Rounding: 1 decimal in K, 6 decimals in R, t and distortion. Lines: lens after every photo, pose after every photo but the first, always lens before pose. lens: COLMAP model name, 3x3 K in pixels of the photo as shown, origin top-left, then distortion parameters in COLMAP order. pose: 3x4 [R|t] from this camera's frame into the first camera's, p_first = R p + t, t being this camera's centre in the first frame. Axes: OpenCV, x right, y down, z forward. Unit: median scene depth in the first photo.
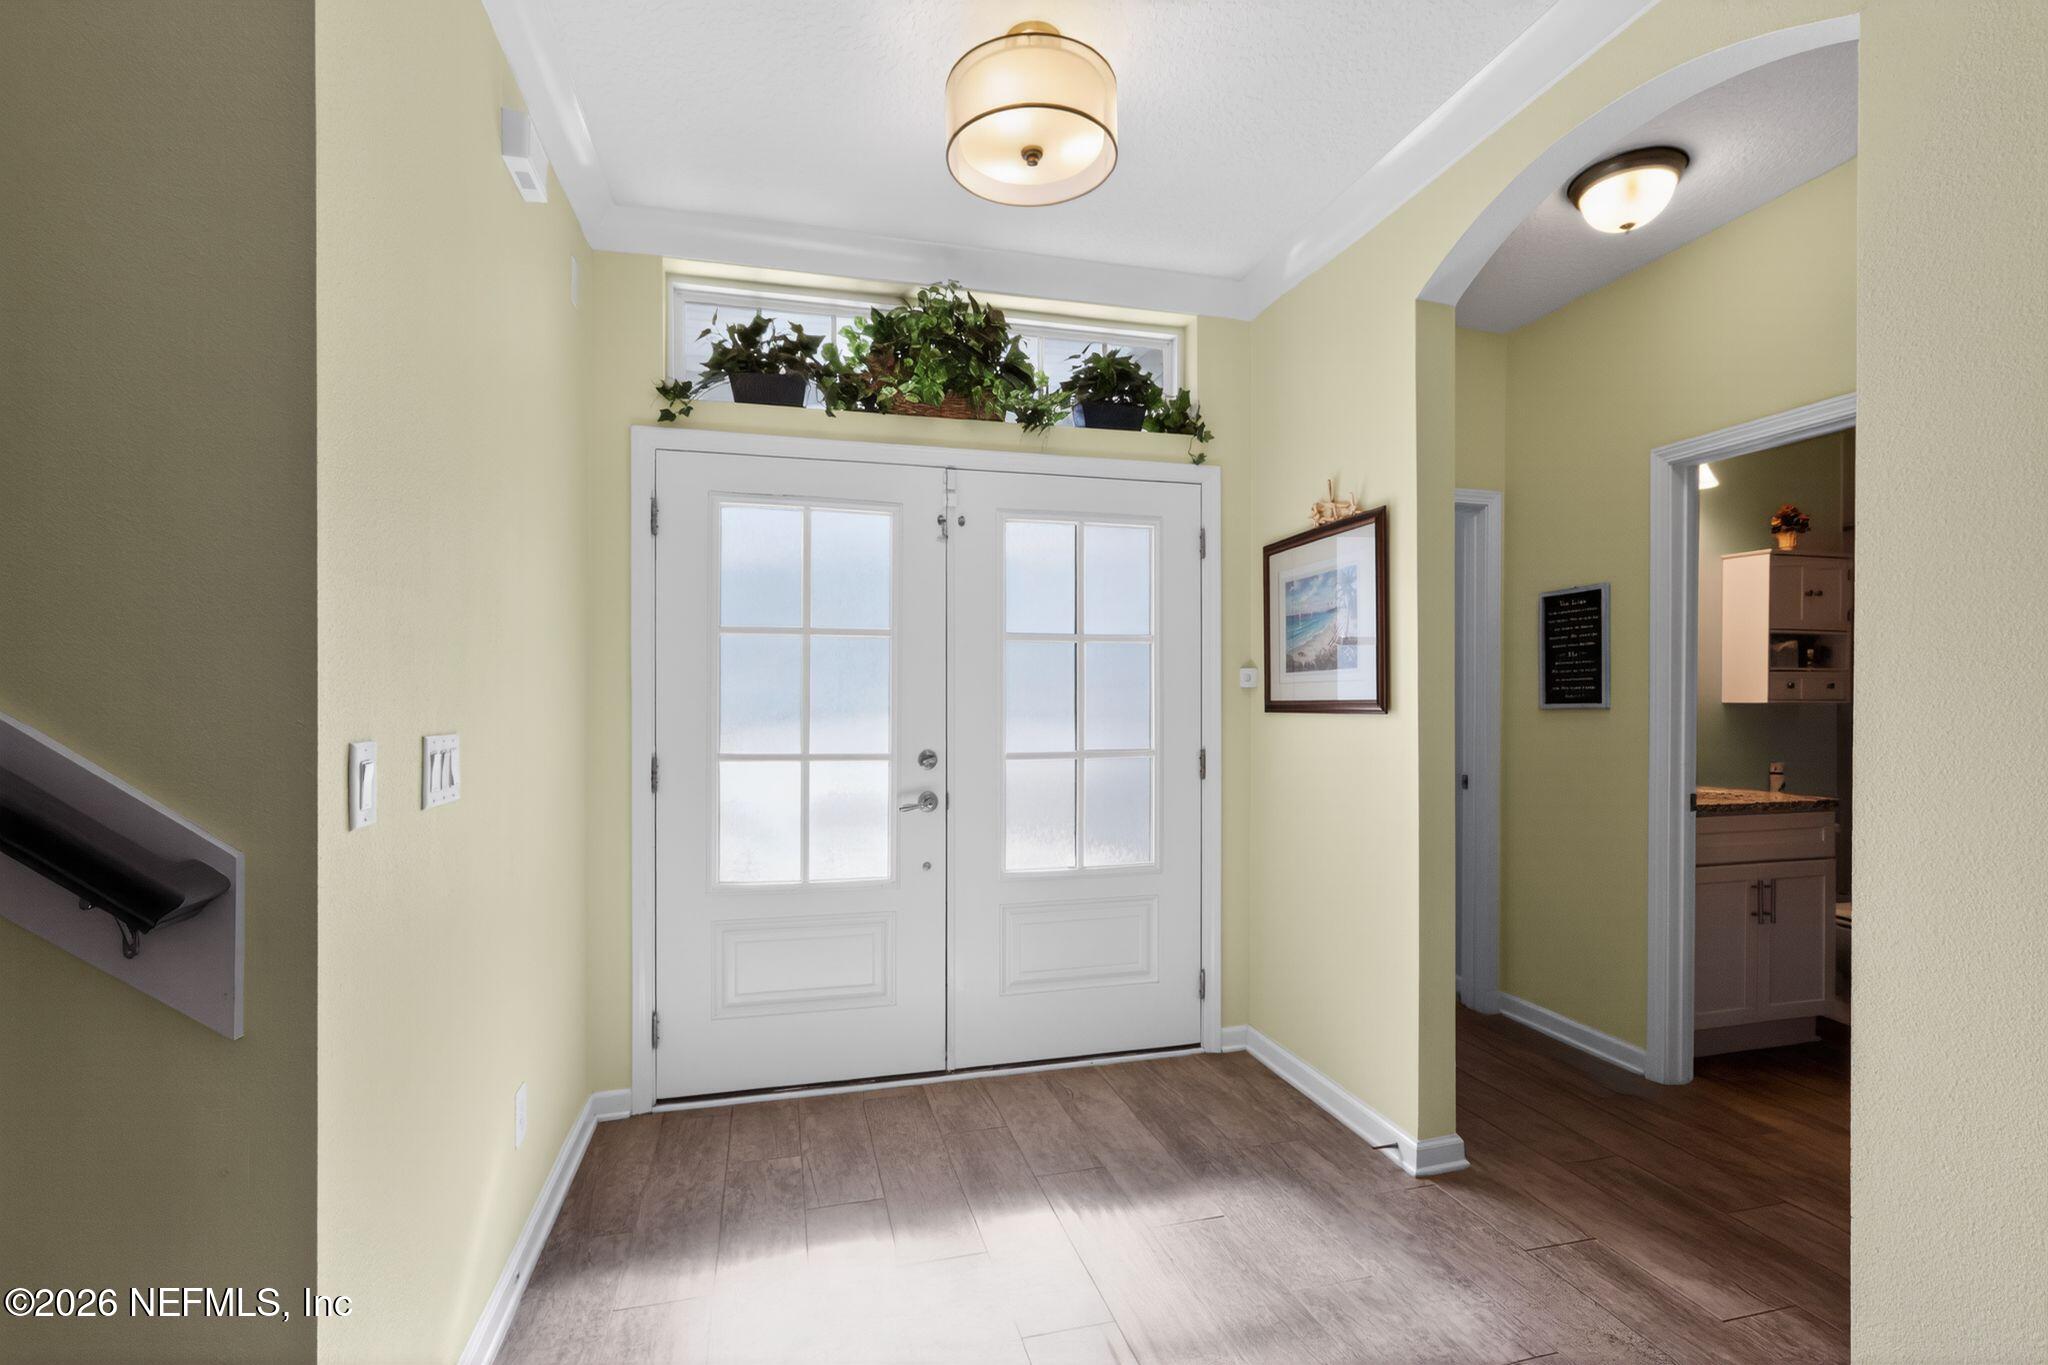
lens RADIAL K [[920.2, 0, 1013.3], [0, 920.2, 704.7], [0, 0, 1]] dist [0.001873, 0.000546]
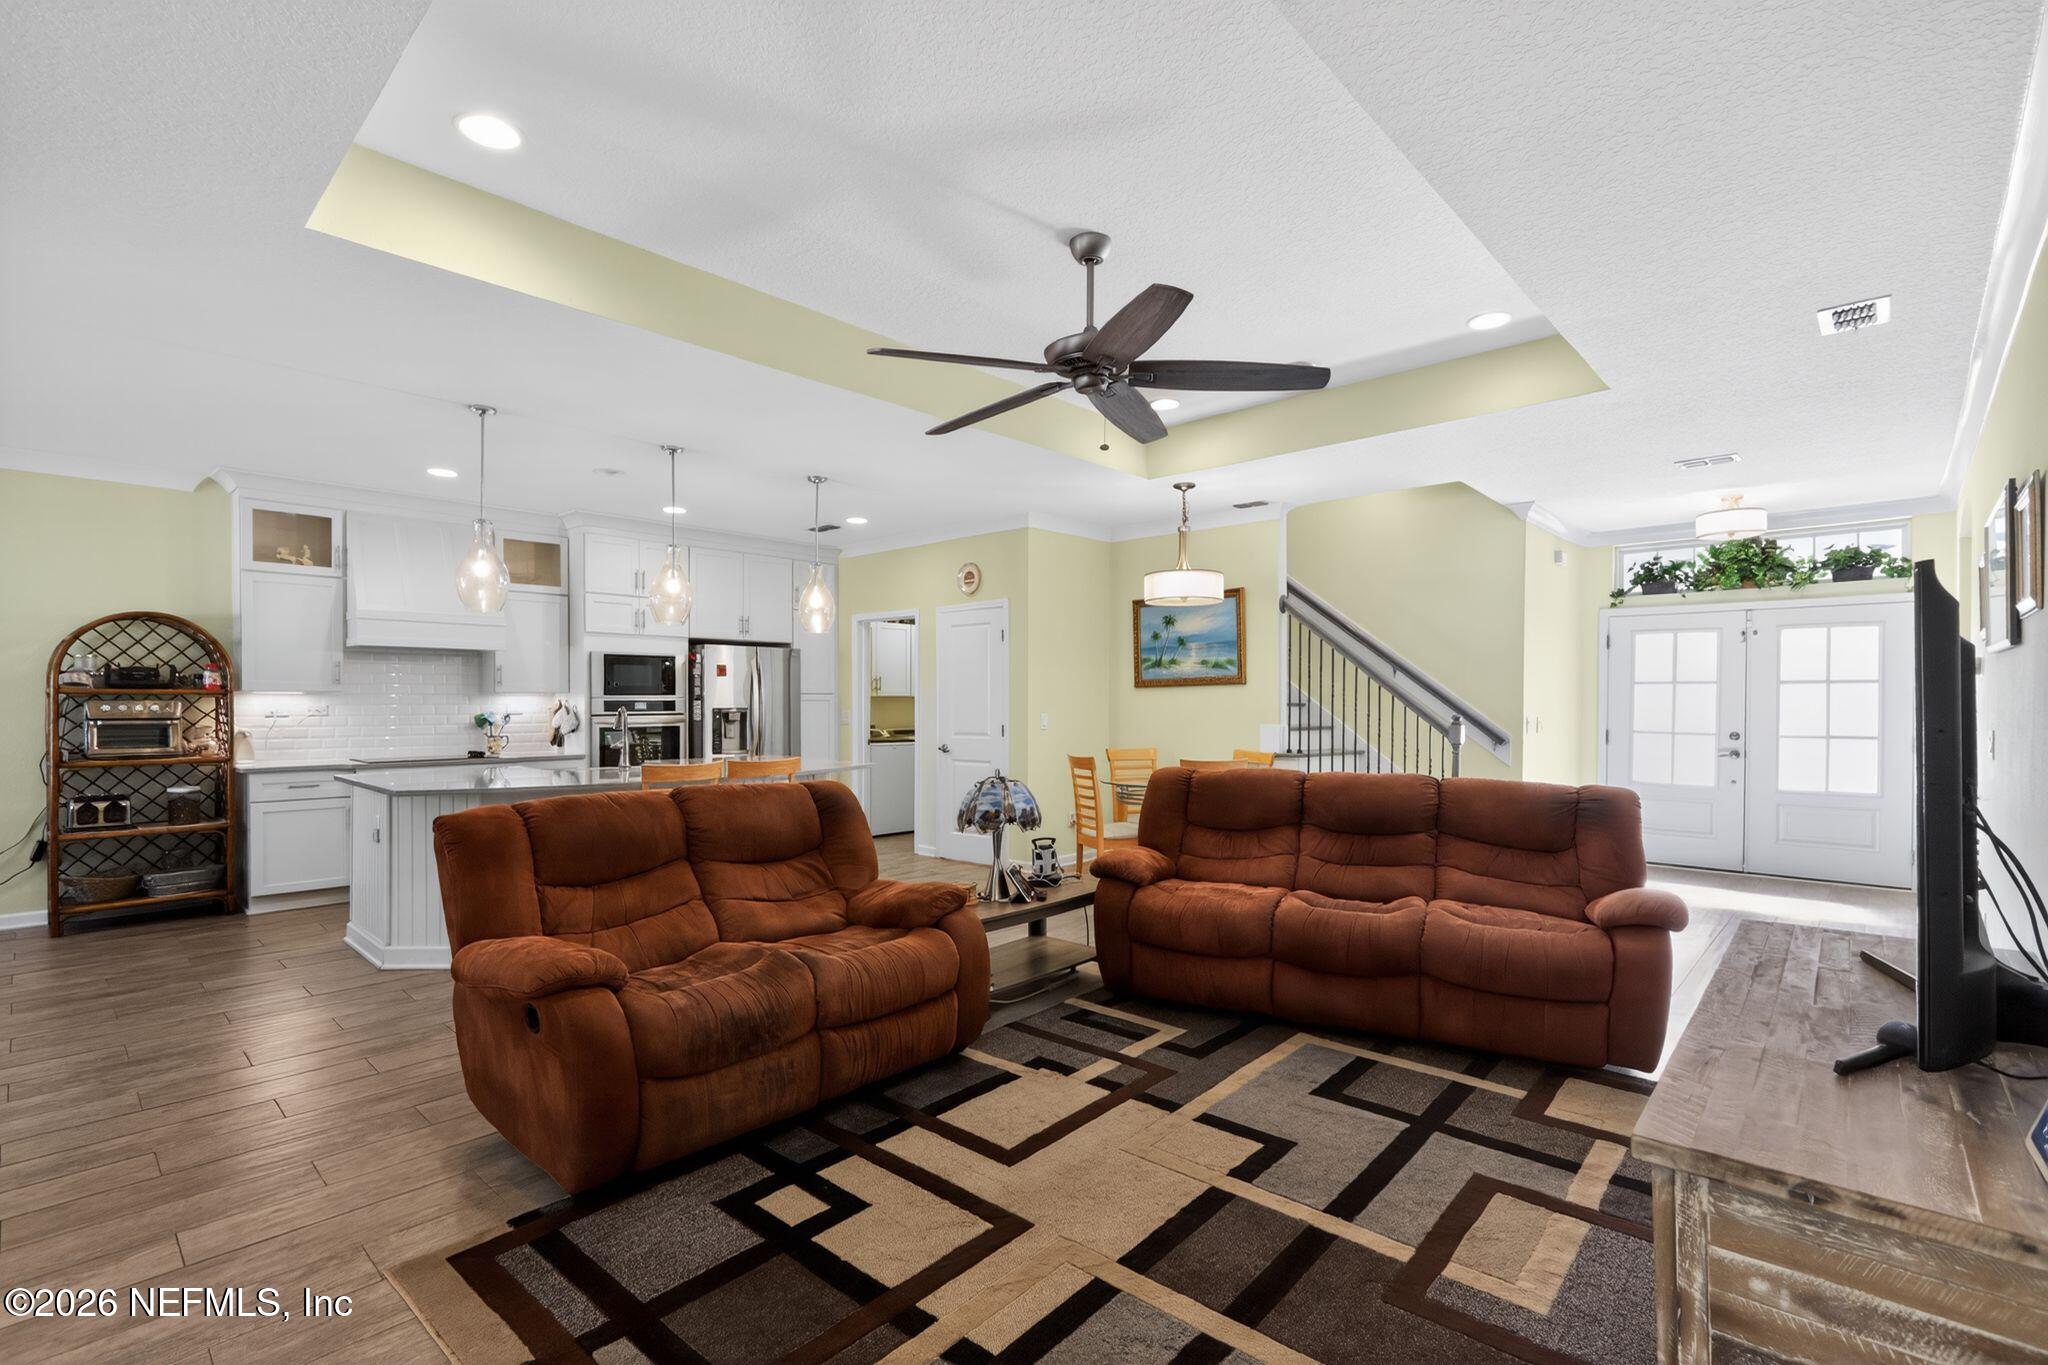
lens RADIAL K [[920.2, 0, 1013.3], [0, 920.2, 704.7], [0, 0, 1]] dist [0.001873, 0.000546]
pose [[0.538270, 0.007966, -0.842735, 0.950041], [-0.009958, 0.999946, 0.003092, -0.010485], [0.842714, 0.006727, 0.538320, -1.926646]]
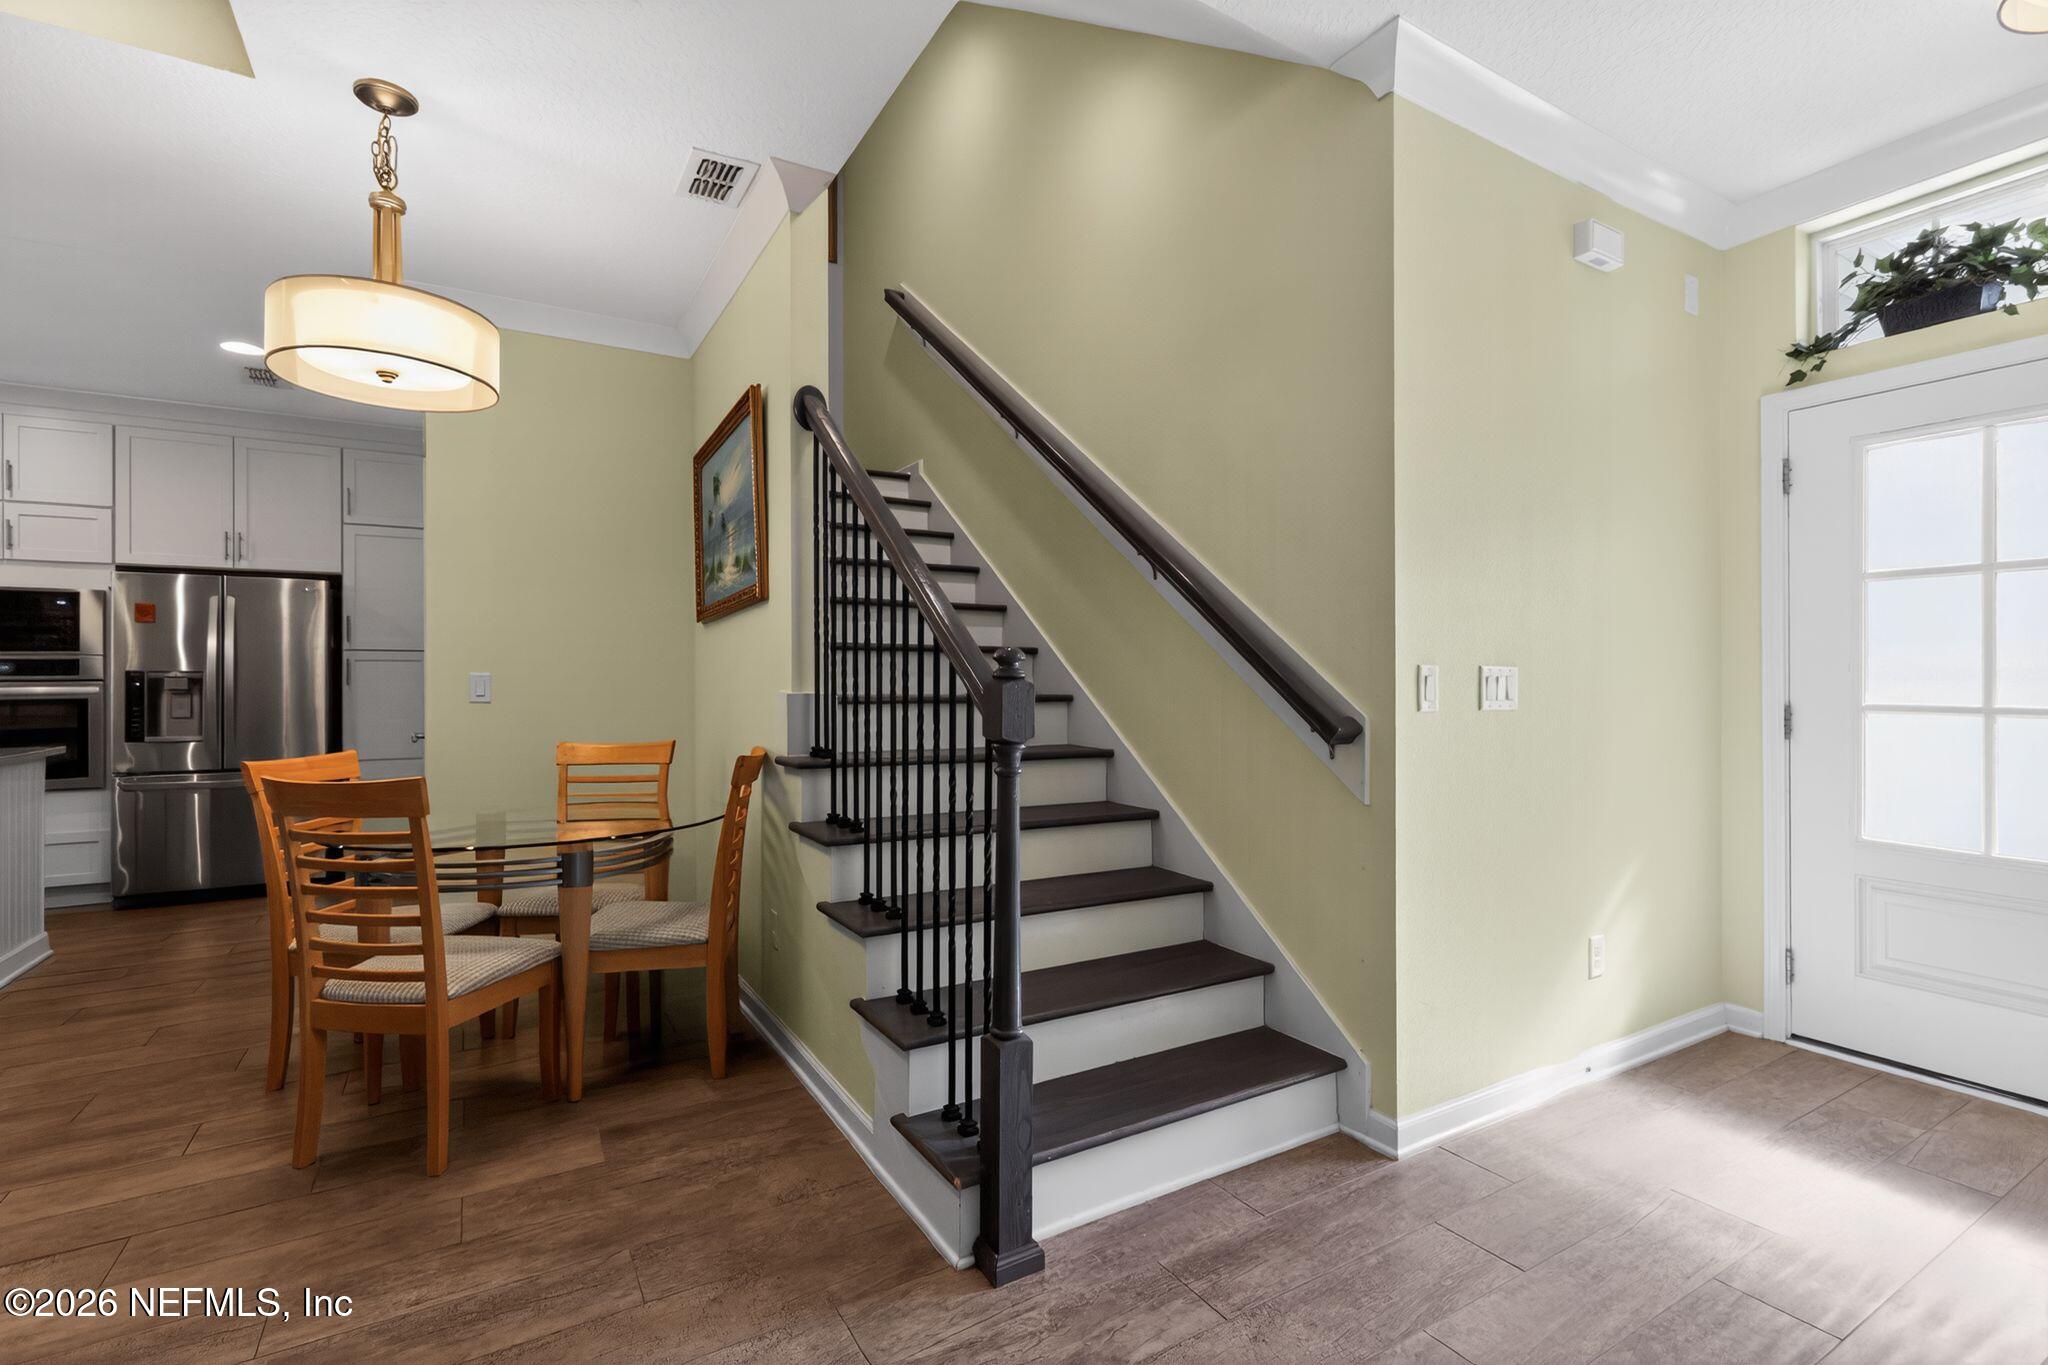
lens RADIAL K [[923.7, 0, 1026.9], [0, 923.7, 679.2], [0, 0, 1]] dist [0.000422, -0.000462]
pose [[0.289825, -0.003995, -0.957071, 0.362279], [-0.003040, 0.999982, -0.005095, 0.035263], [0.957075, 0.004386, 0.289808, -0.132728]]
